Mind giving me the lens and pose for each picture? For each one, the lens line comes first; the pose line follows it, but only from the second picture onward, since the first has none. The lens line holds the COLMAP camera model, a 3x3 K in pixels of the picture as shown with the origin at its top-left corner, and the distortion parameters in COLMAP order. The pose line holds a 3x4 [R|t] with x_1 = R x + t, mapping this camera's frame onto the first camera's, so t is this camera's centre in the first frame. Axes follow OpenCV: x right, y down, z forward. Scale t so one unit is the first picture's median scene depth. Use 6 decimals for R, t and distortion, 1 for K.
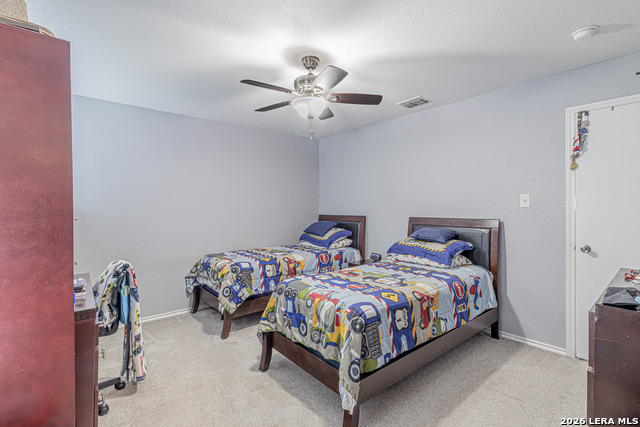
lens RADIAL K [[299.5, 0, 320.2], [0, 299.5, 211.2], [0, 0, 1]] dist [0.009917, -0.000725]
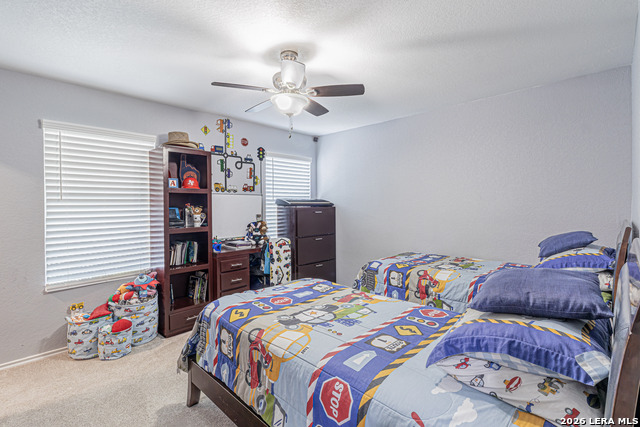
lens RADIAL K [[299.5, 0, 320.3], [0, 299.5, 211.0], [0, 0, 1]] dist [0.009917, -0.000725]
pose [[0.064419, 0.011911, -0.997852, 0.679108], [-0.001889, 0.999928, 0.011814, -0.003505], [0.997921, 0.001124, 0.064437, 0.749466]]
